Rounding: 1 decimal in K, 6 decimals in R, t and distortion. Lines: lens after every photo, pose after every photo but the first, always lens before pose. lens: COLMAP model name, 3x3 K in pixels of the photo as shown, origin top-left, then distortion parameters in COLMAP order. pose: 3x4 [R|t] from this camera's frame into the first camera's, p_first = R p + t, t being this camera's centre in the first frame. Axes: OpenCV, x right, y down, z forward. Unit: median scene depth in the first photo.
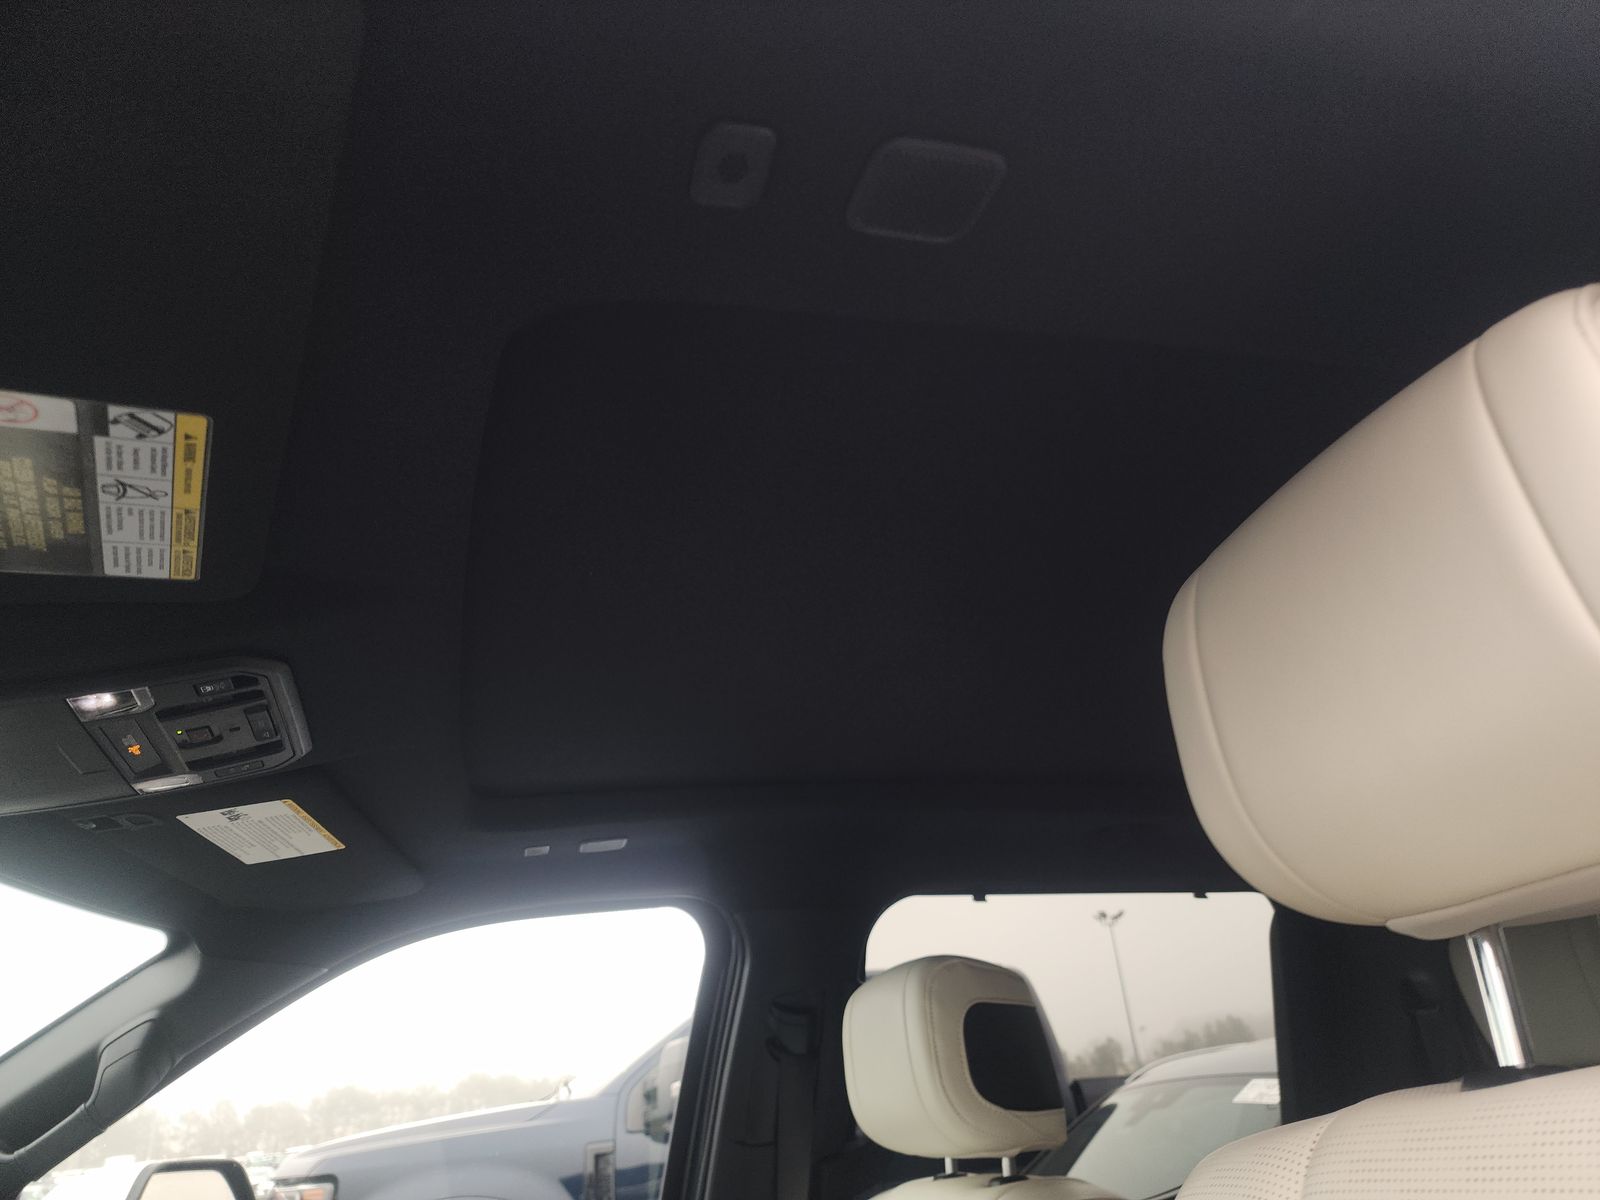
lens RADIAL K [[1062.1, 0, 800.0], [0, 1062.1, 600.0], [0, 0, 1]] dist [0.039692, -0.005717]
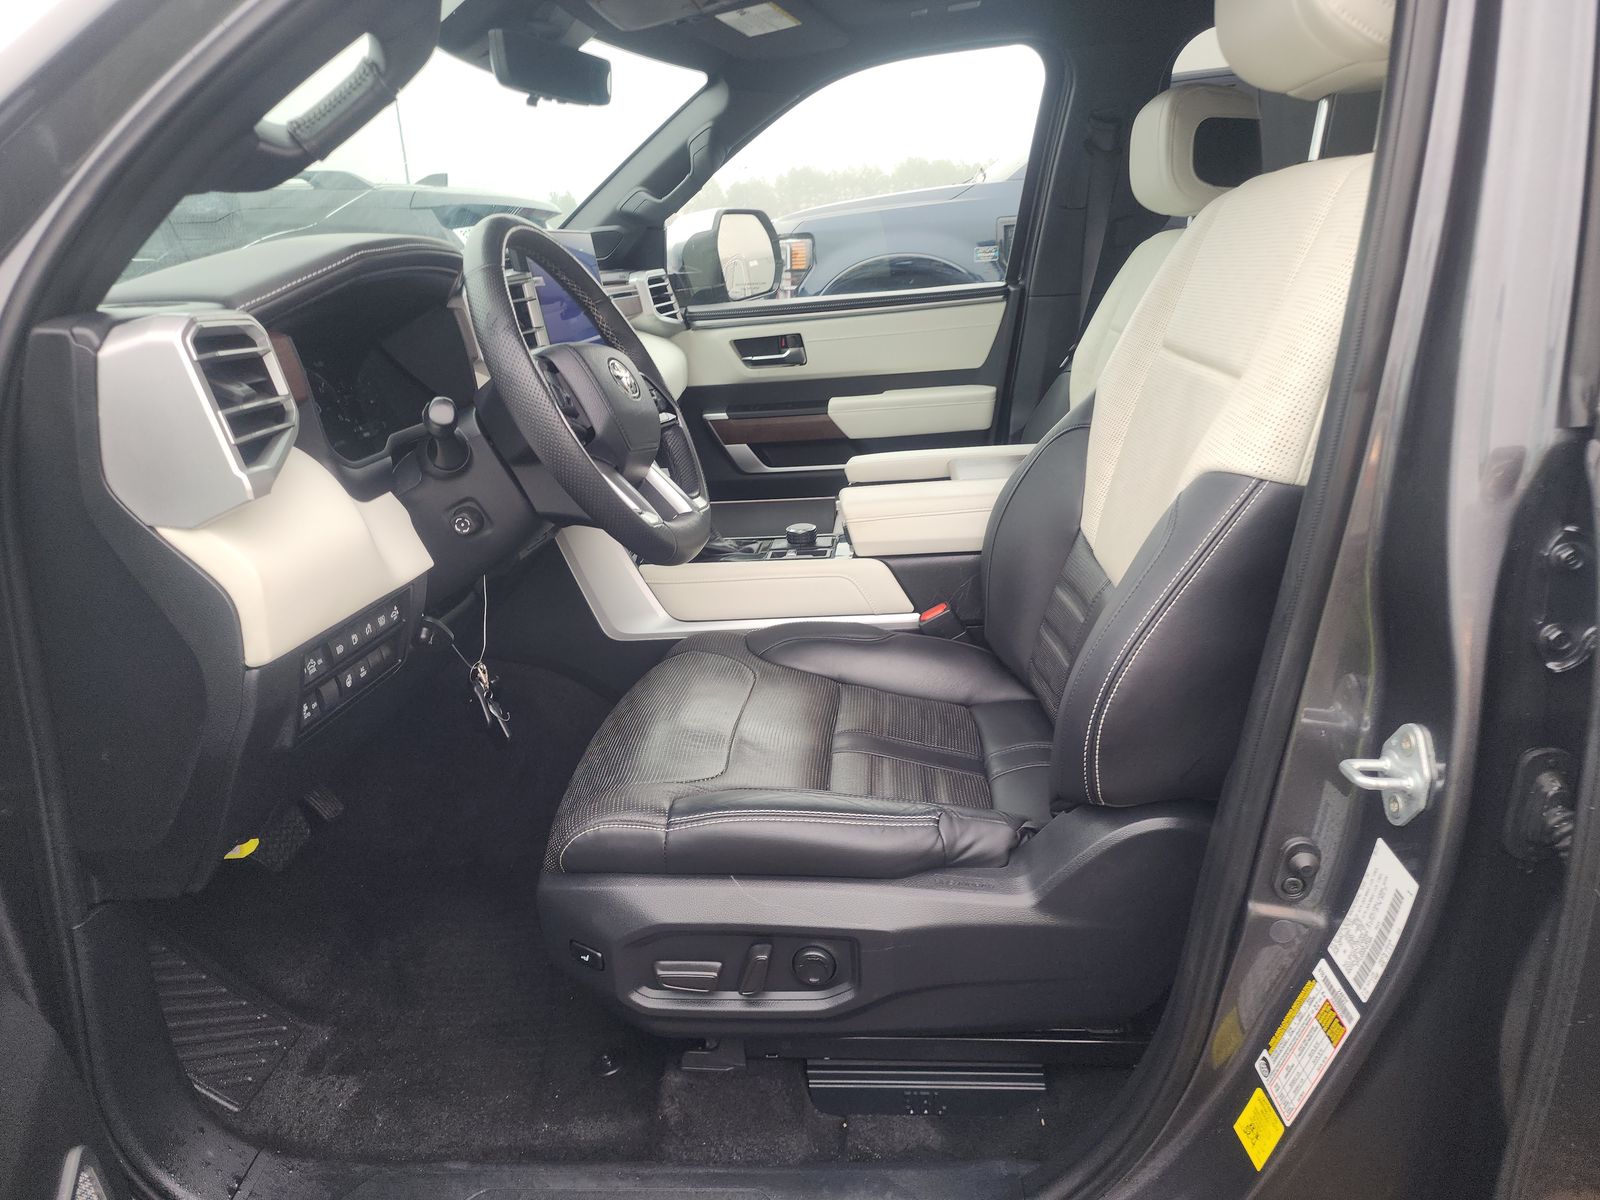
lens RADIAL K [[1062.1, 0, 800.0], [0, 1062.1, 600.0], [0, 0, 1]] dist [0.039692, -0.005717]
pose [[0.932501, 0.144865, -0.330842, 0.179220], [0.138197, 0.703204, 0.697428, -0.216715], [0.333682, -0.696073, 0.635719, -0.482072]]
